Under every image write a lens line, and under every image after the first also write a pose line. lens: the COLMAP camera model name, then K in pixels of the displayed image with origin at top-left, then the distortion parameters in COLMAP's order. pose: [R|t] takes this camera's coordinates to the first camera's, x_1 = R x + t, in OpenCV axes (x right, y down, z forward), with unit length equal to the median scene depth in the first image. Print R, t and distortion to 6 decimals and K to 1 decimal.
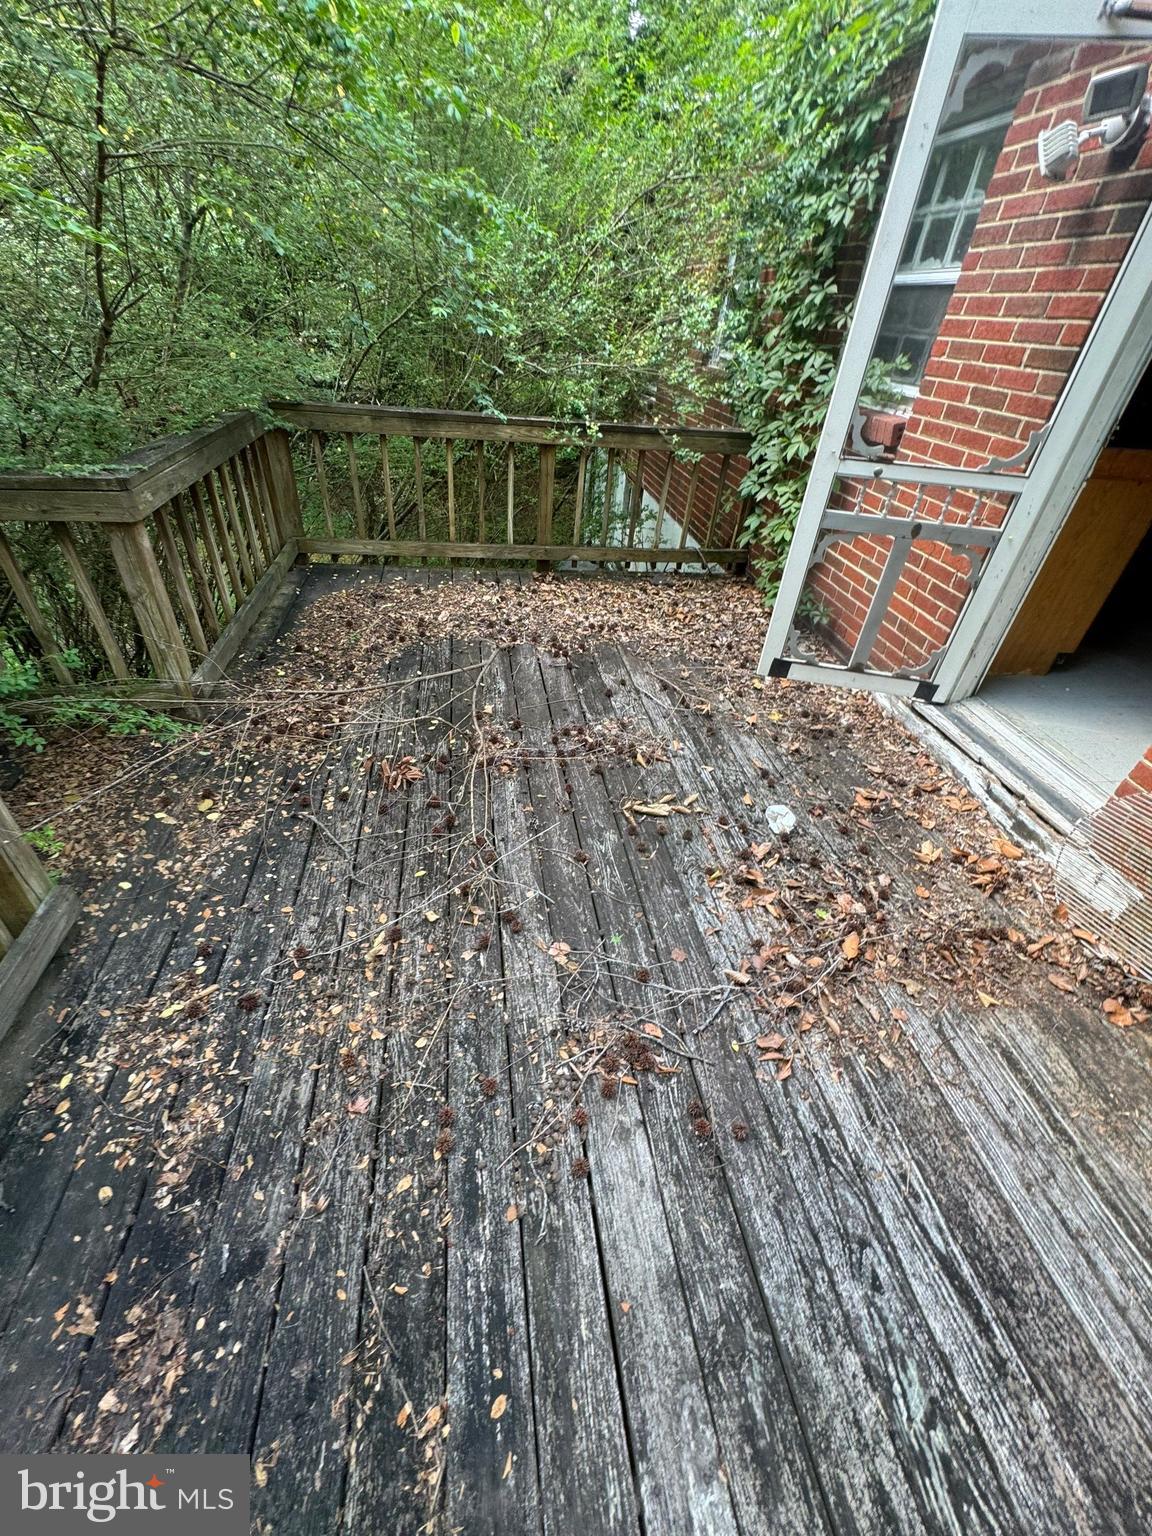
lens RADIAL K [[613.7, 0, 576.7], [0, 613.7, 766.2], [0, 0, 1]] dist [-0.004224, 0.000510]
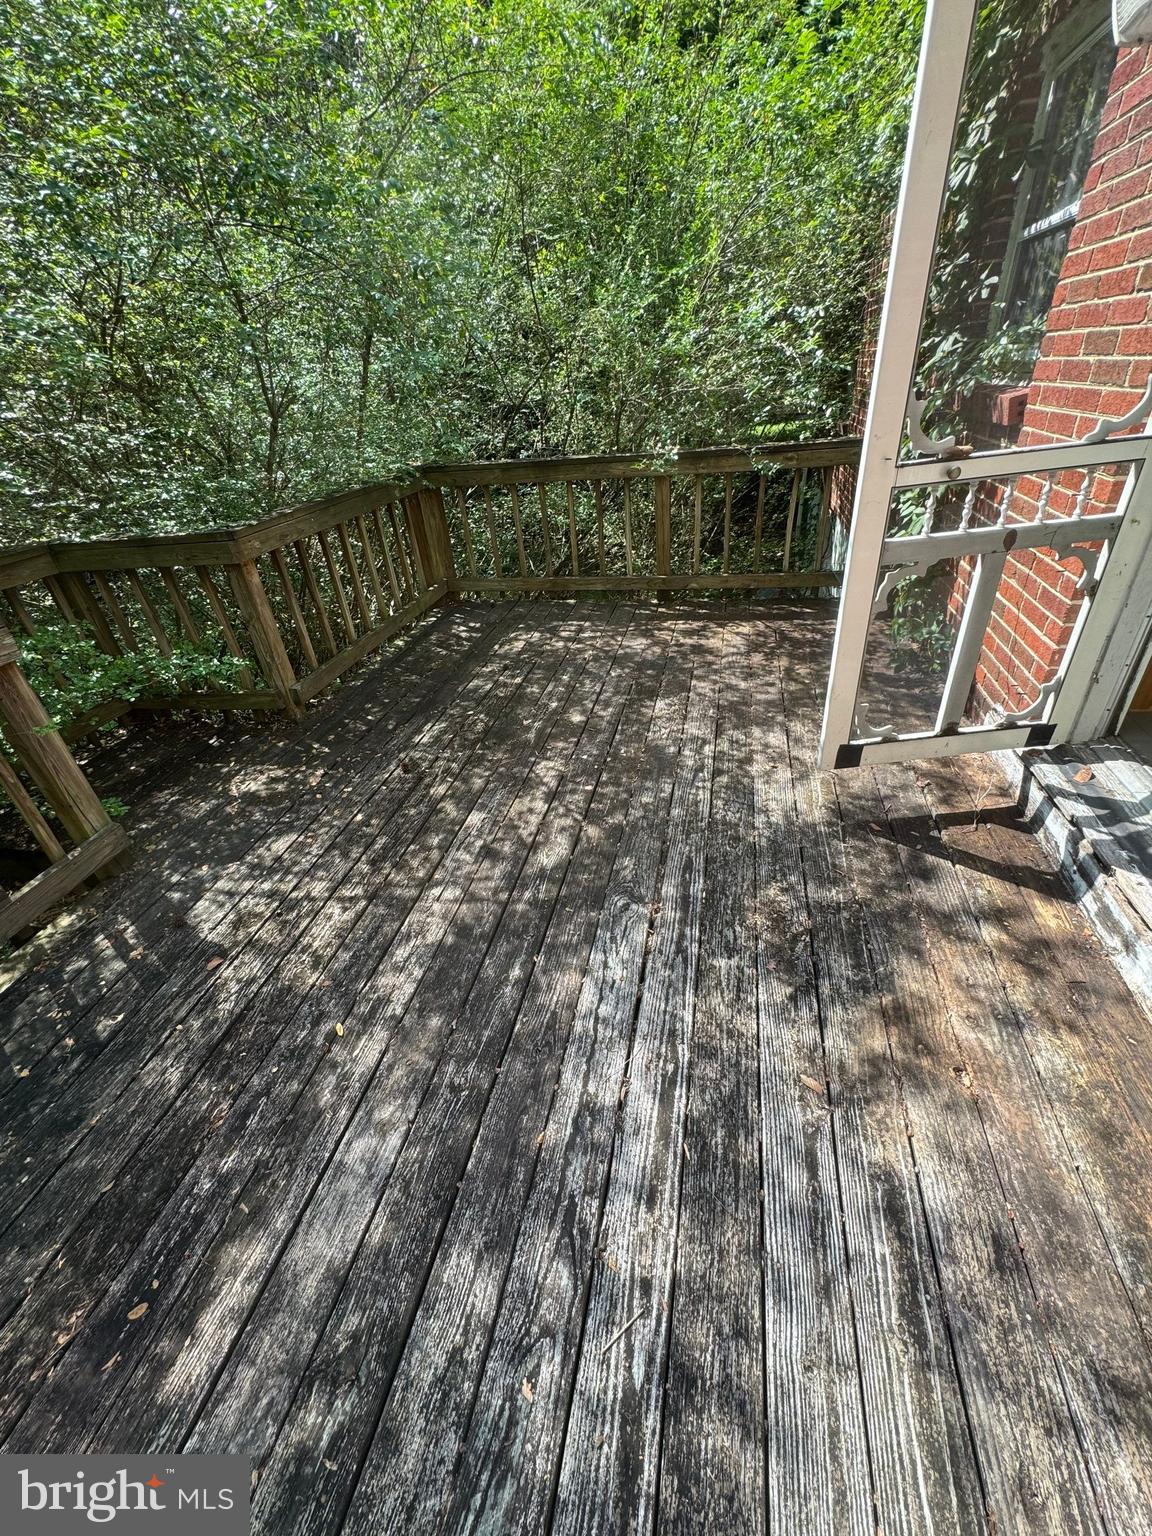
lens RADIAL K [[613.7, 0, 573.6], [0, 613.7, 767.0], [0, 0, 1]] dist [-0.004224, 0.000510]
pose [[0.916479, 0.071205, -0.393695, 0.802177], [-0.098731, 0.993853, -0.050084, 0.050120], [0.387708, 0.084771, 0.917876, 0.183528]]
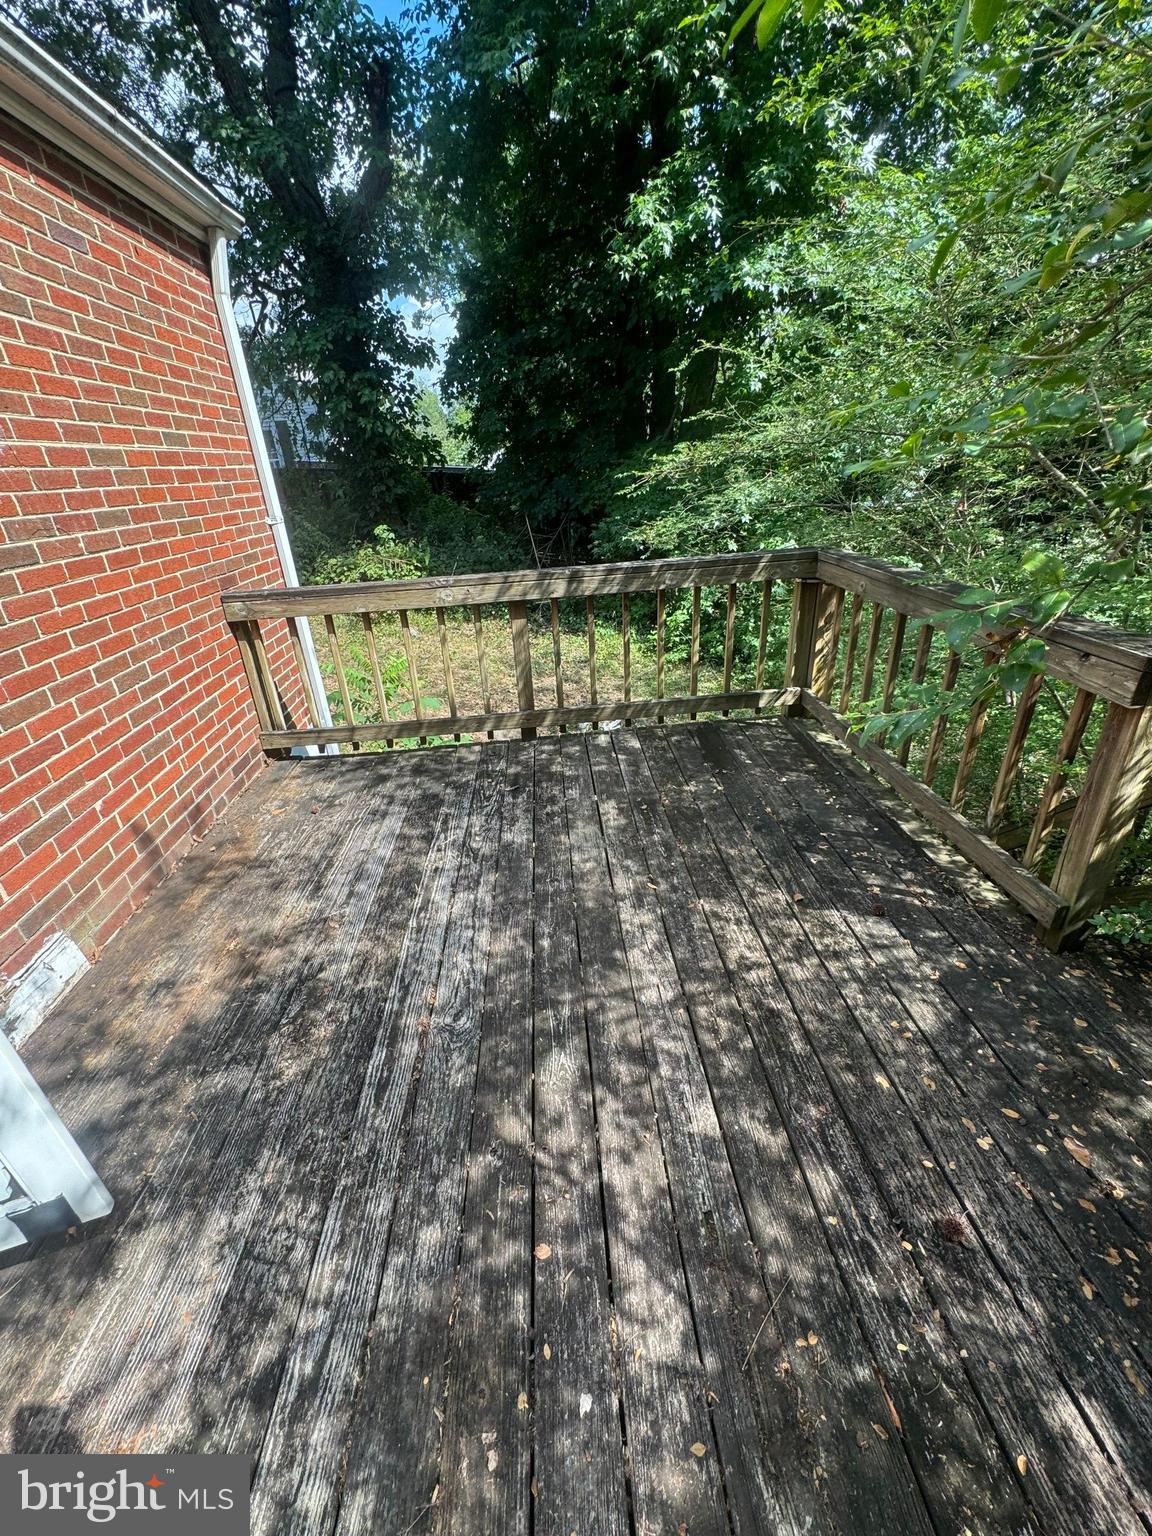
lens RADIAL K [[613.7, 0, 576.1], [0, 613.7, 764.7], [0, 0, 1]] dist [-0.004224, 0.000510]
pose [[-0.995500, -0.059543, 0.073712, -0.014260], [0.038660, 0.455000, 0.889652, -1.261848], [-0.086511, 0.888499, -0.450651, 1.774330]]
